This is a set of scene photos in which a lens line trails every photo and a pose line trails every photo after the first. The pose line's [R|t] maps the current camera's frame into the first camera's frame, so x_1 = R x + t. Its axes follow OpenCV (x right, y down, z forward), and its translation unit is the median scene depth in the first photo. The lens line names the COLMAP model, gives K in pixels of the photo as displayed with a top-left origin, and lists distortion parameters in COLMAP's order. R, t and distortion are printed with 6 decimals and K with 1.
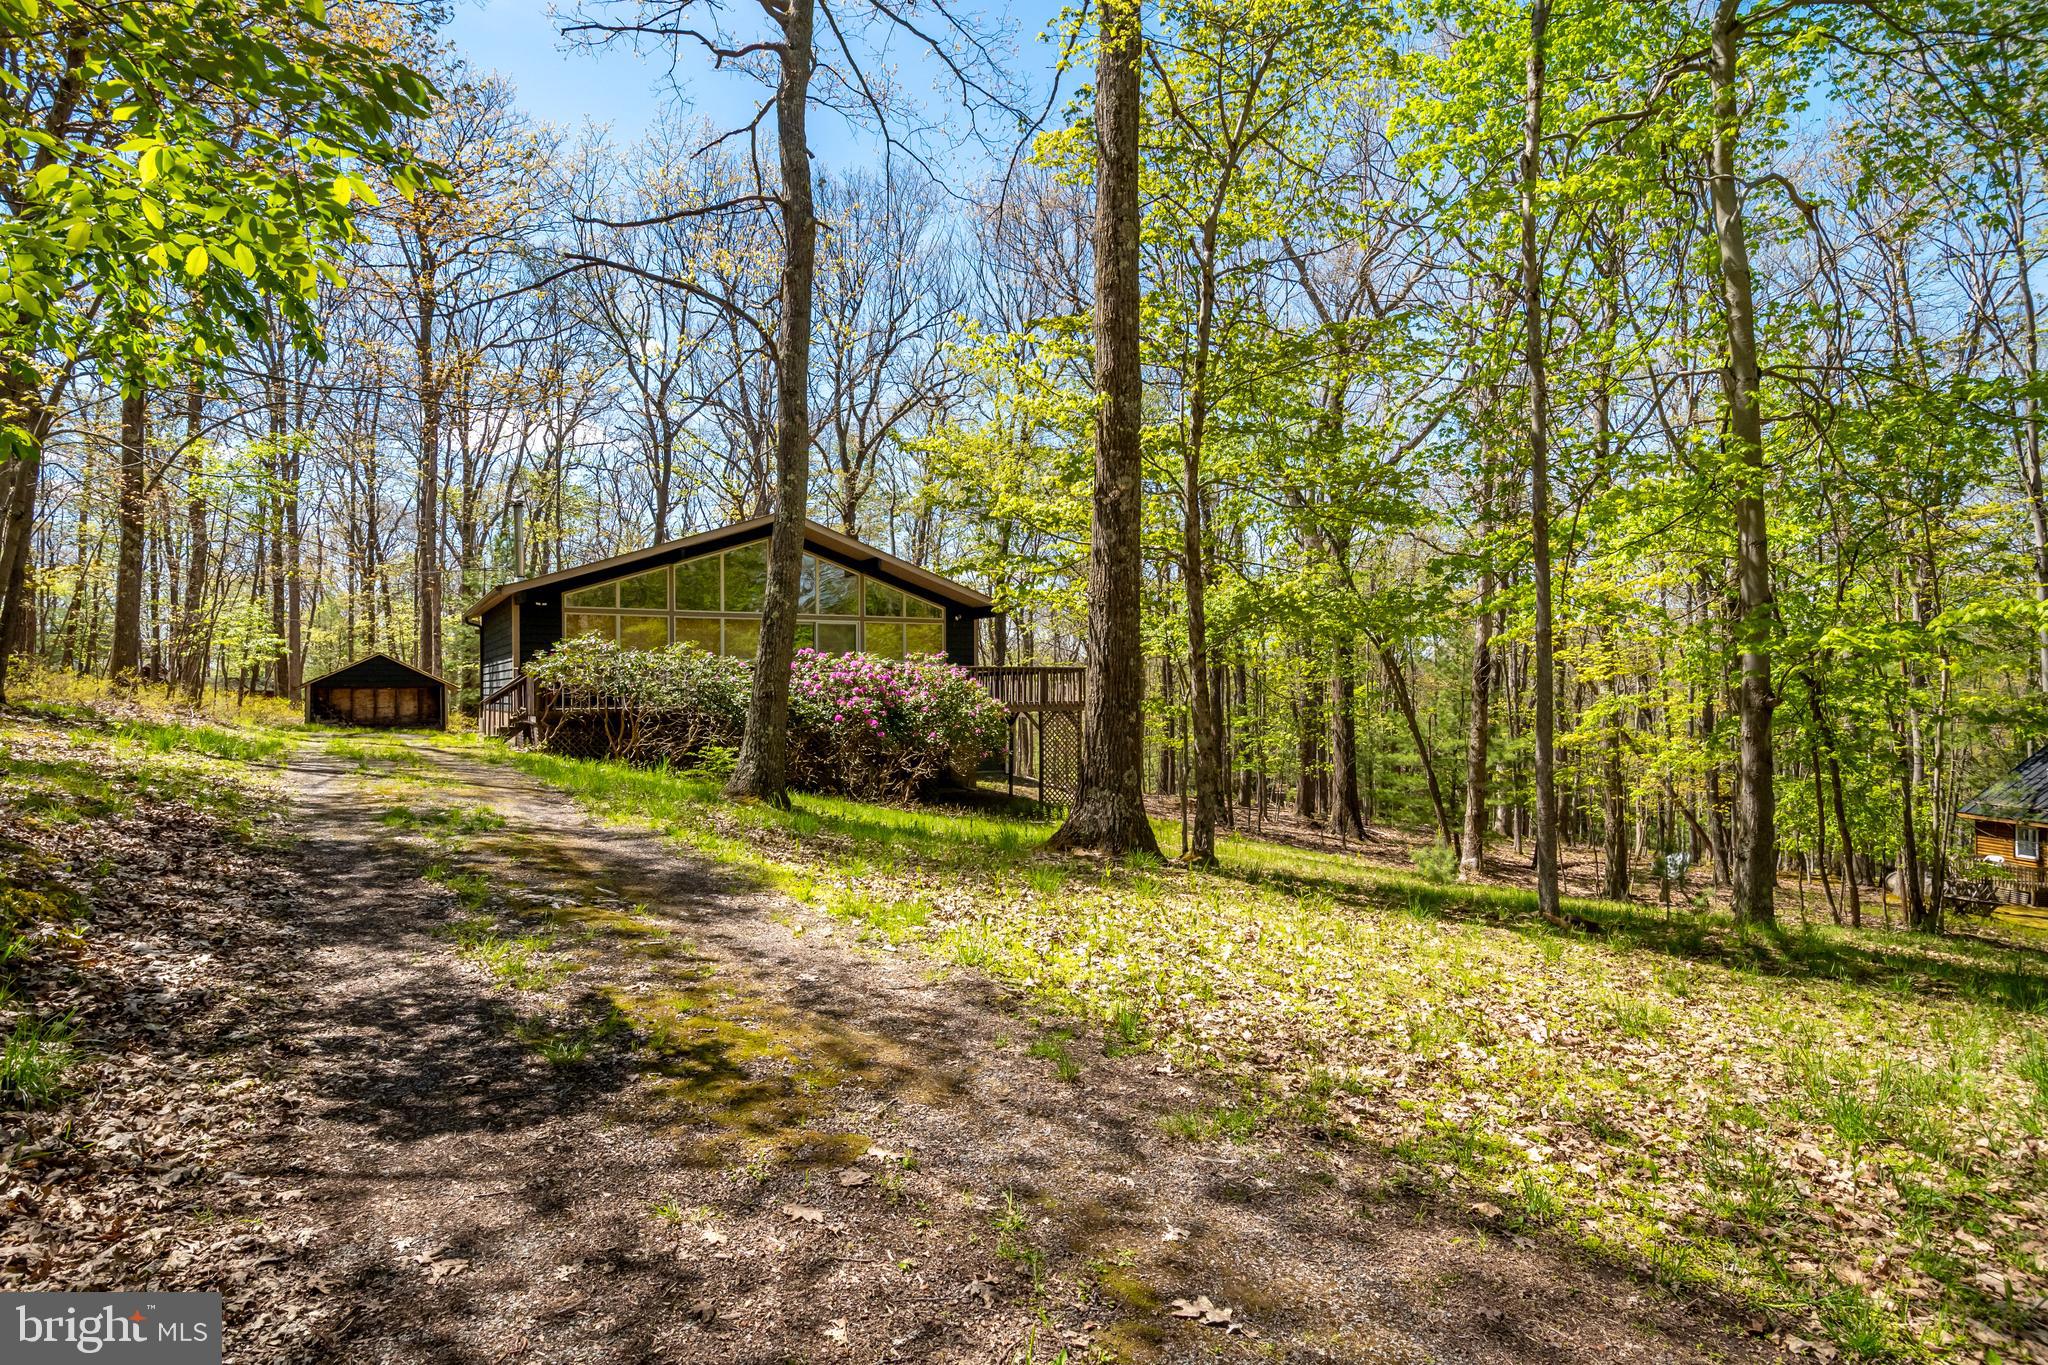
lens RADIAL K [[1069.3, 0, 1024.0], [0, 1069.3, 682.5], [0, 0, 1]] dist [-0.000606, -0.000040]
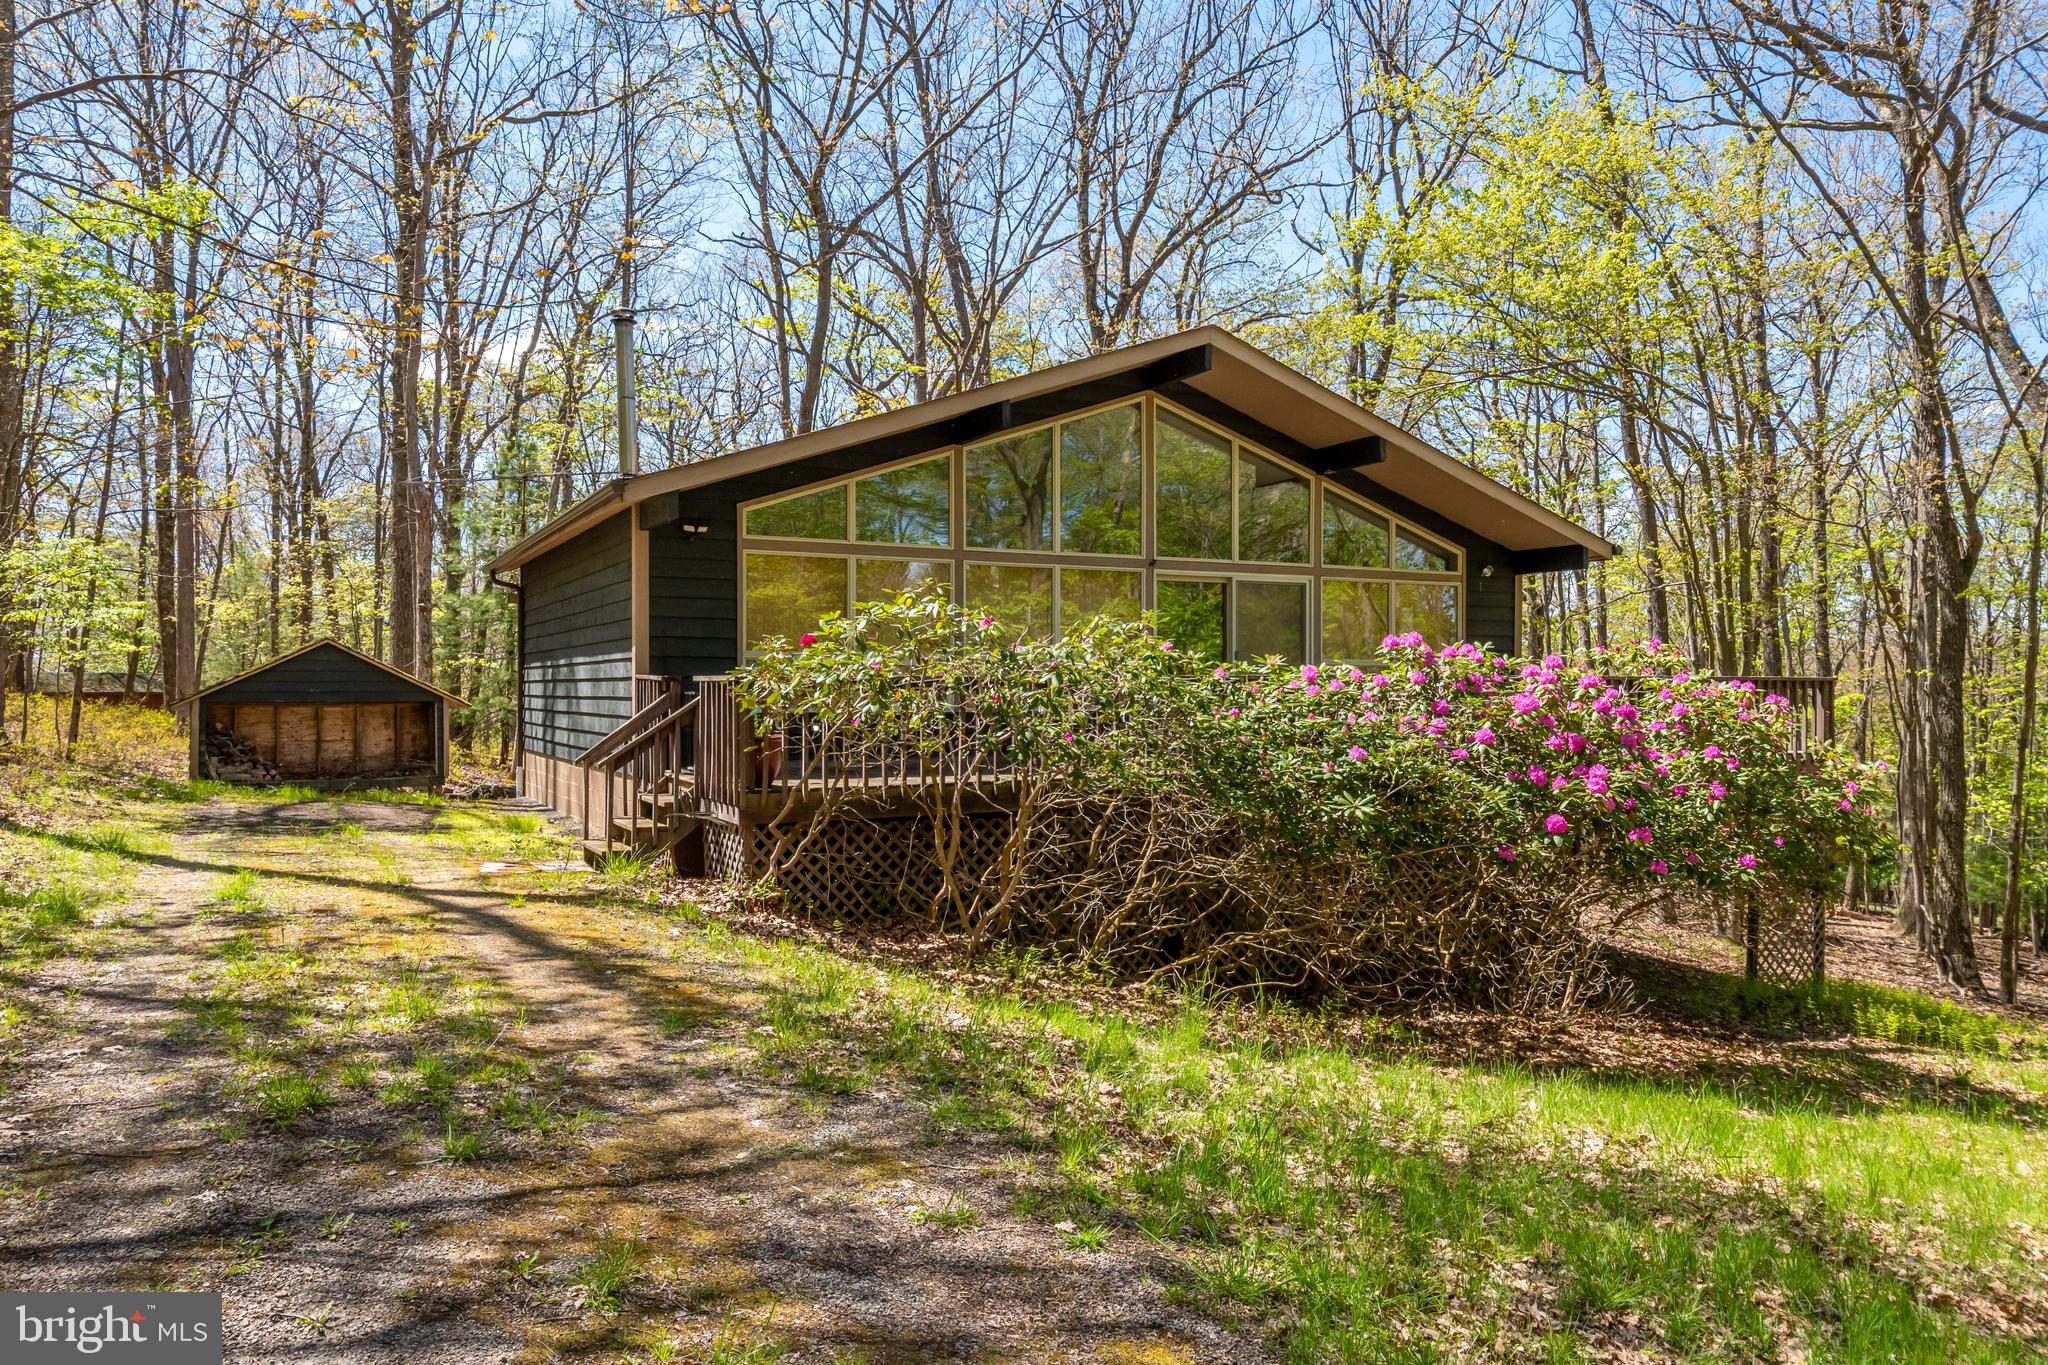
lens RADIAL K [[1411.1, 0, 1024.0], [0, 1411.1, 682.5], [0, 0, 1]] dist [0.006391, 0.001399]
pose [[0.997191, 0.006358, -0.074634, -0.170110], [-0.006329, 0.999980, 0.000631, -0.007364], [0.074637, -0.000157, 0.997211, 0.270407]]
